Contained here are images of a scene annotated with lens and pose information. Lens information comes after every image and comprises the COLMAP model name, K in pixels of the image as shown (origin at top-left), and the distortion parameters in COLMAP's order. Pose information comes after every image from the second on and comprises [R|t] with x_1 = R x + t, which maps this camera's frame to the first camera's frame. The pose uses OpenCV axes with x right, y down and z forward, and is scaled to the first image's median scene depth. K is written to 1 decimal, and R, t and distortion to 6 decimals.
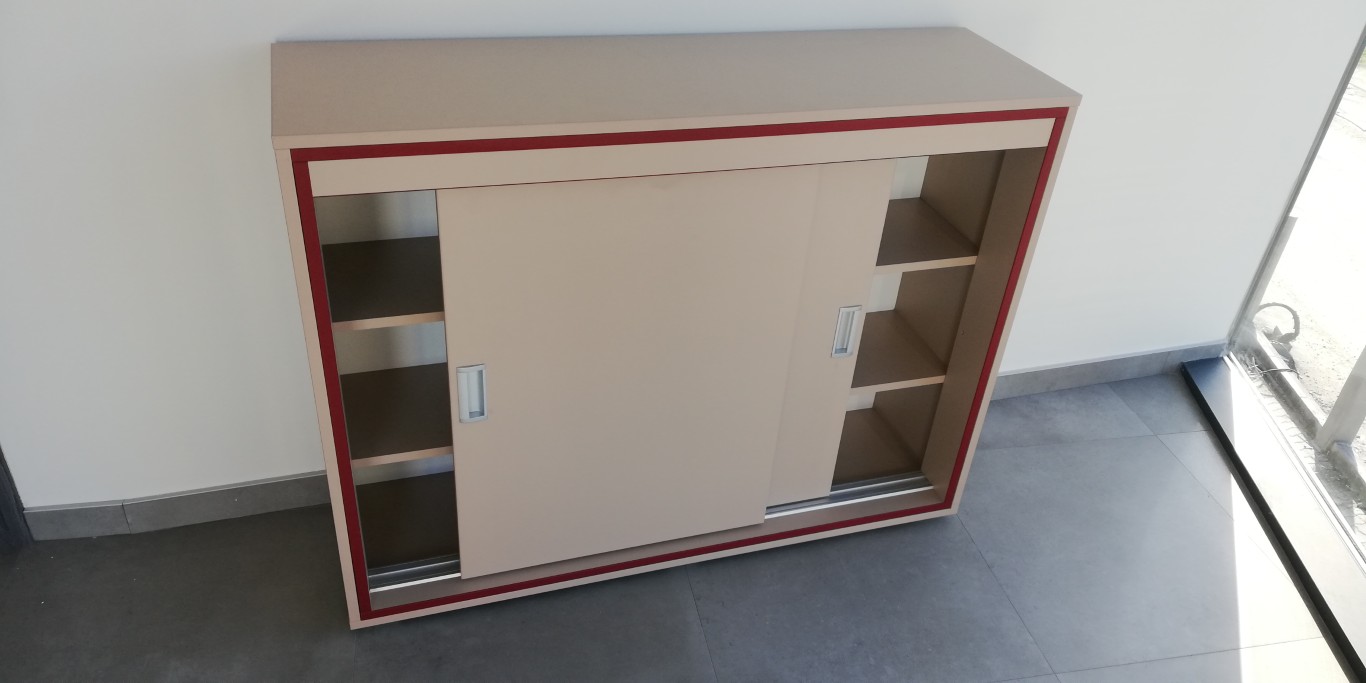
lens RADIAL K [[1012.0, 0, 681.0], [0, 1012.0, 324.2], [0, 0, 1]] dist [0.028085, -0.050828]
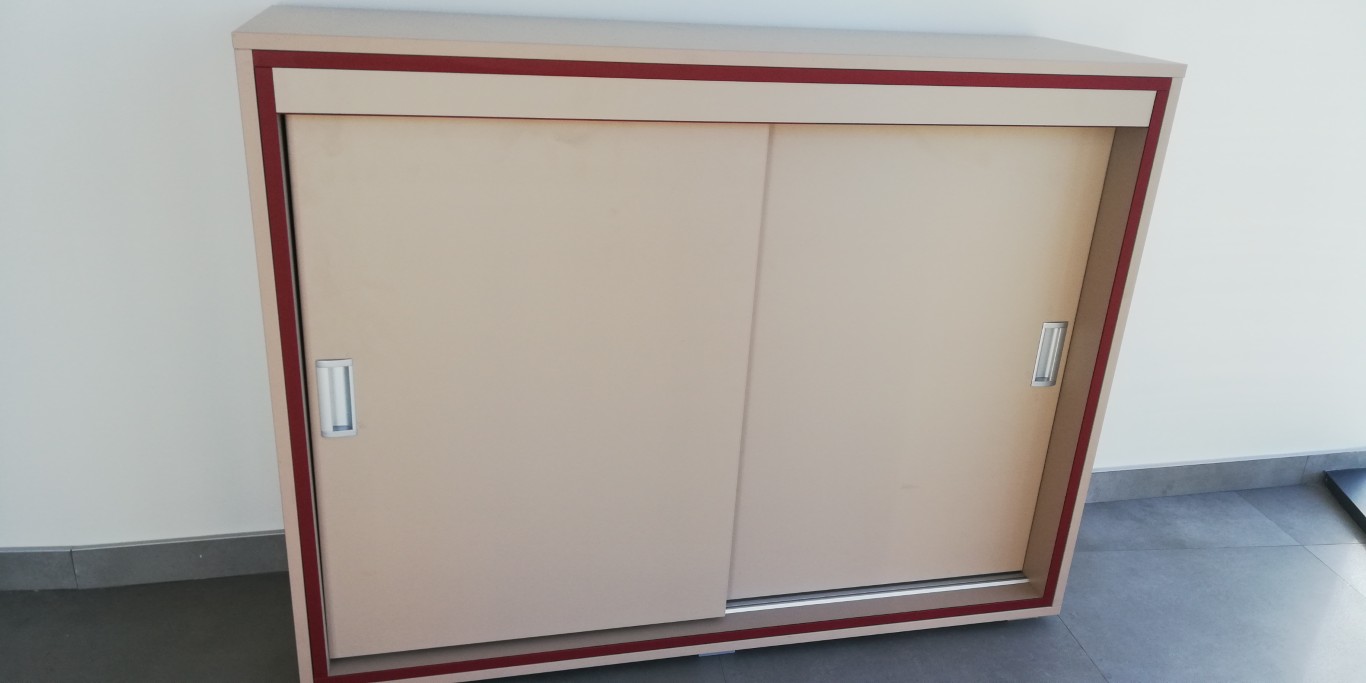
lens RADIAL K [[1012.0, 0, 681.0], [0, 1012.0, 324.2], [0, 0, 1]] dist [0.028085, -0.050828]
pose [[0.996630, 0.014246, -0.080783, 0.030622], [-0.030863, 0.977561, -0.208379, 0.127747], [0.076002, 0.210170, 0.974706, 0.128750]]
